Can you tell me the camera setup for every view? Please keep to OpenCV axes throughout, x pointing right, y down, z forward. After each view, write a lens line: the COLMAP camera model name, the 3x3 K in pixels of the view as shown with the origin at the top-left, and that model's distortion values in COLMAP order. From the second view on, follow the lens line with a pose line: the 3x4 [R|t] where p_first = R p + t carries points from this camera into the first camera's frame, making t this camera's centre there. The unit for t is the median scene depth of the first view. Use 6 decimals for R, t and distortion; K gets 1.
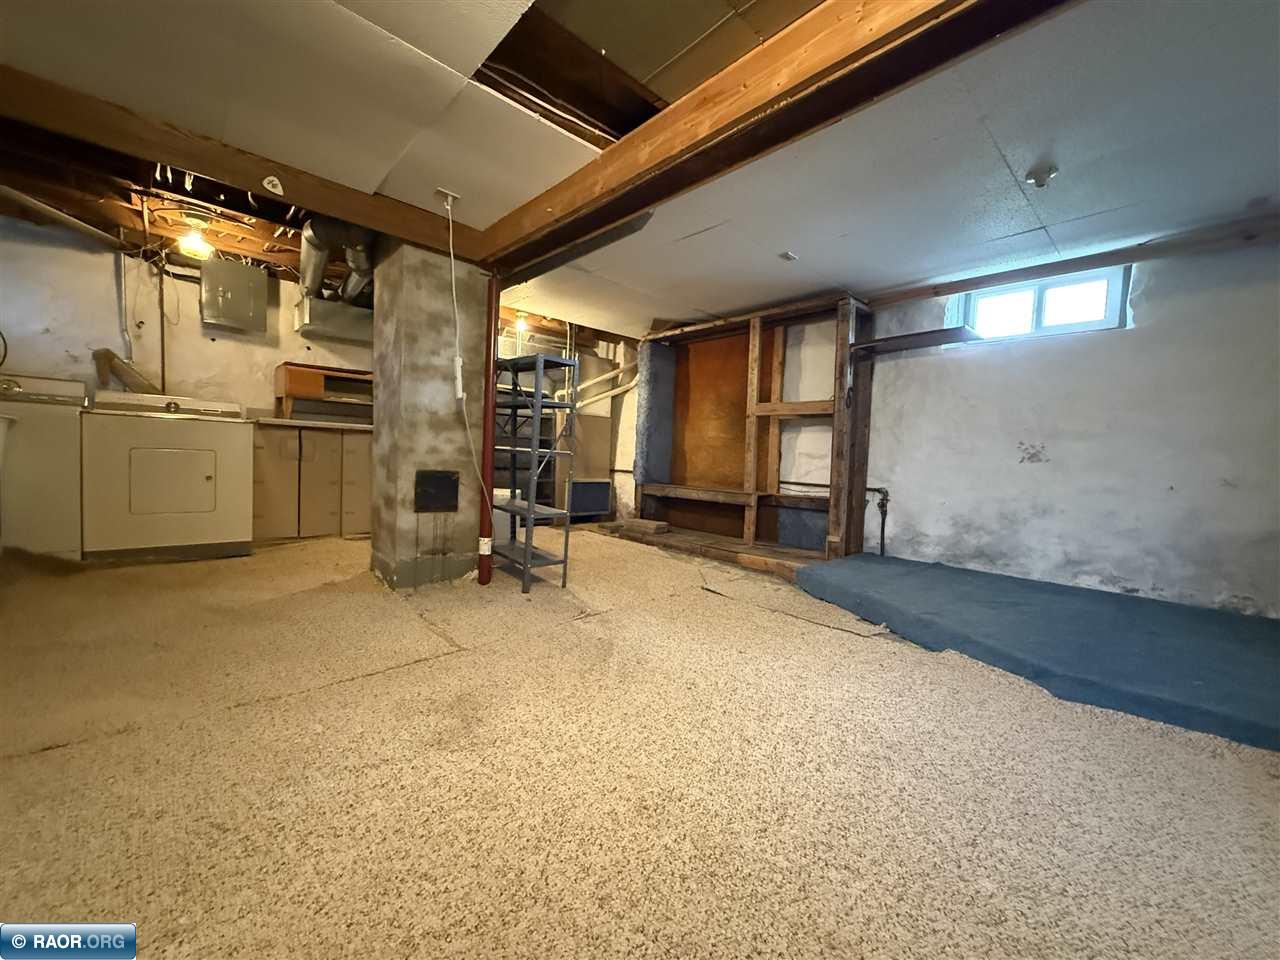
lens RADIAL K [[505.0, 0, 638.1], [0, 505.0, 480.2], [0, 0, 1]] dist [0.001554, 0.000192]
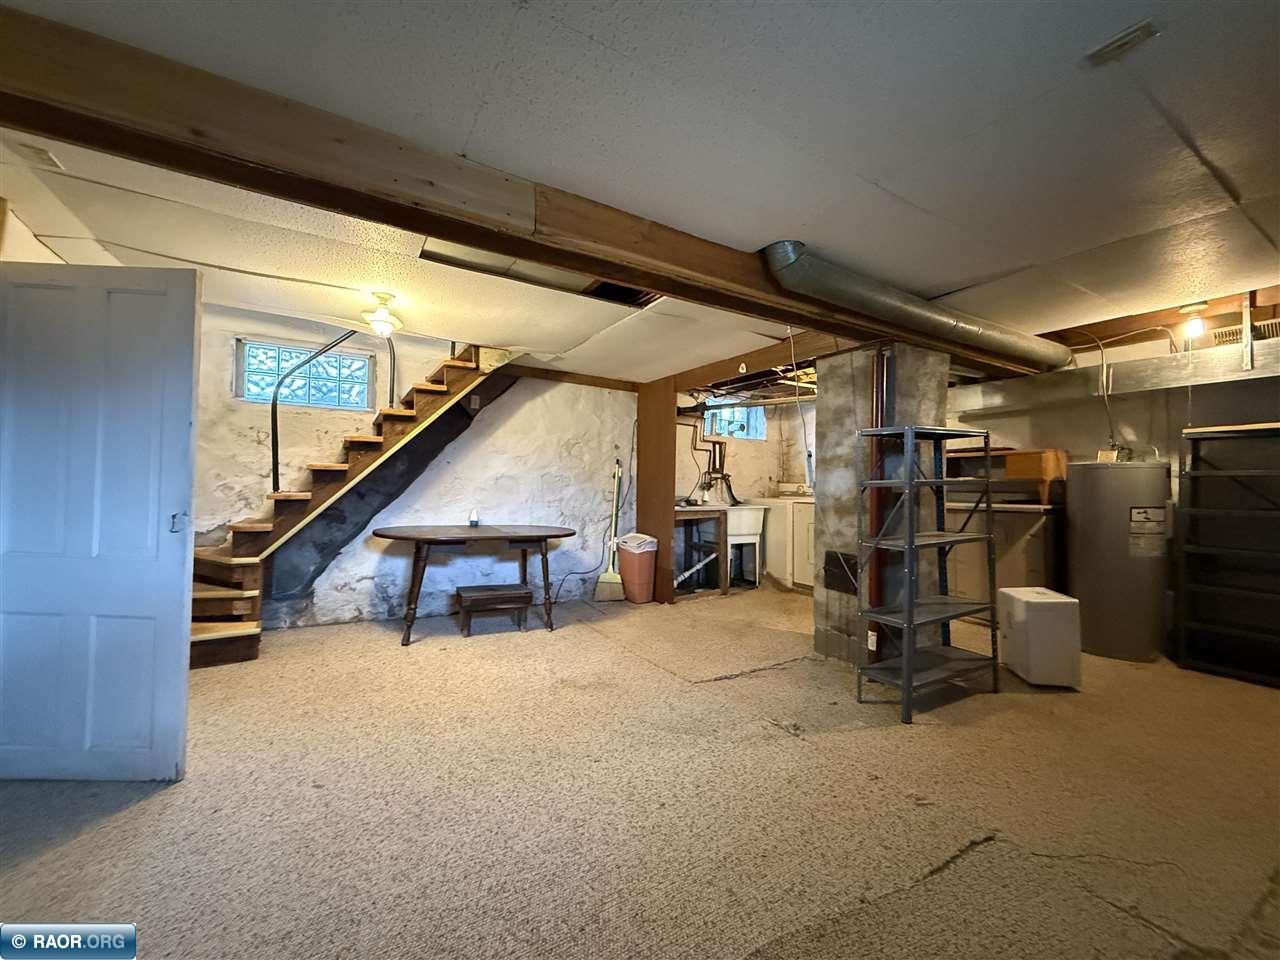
lens RADIAL K [[505.0, 0, 638.1], [0, 505.0, 480.2], [0, 0, 1]] dist [0.001554, 0.000192]
pose [[-0.194778, -0.053650, -0.979379, 0.749906], [-0.065515, 0.996985, -0.041585, -0.100514], [0.978657, 0.056065, -0.197705, 0.798637]]
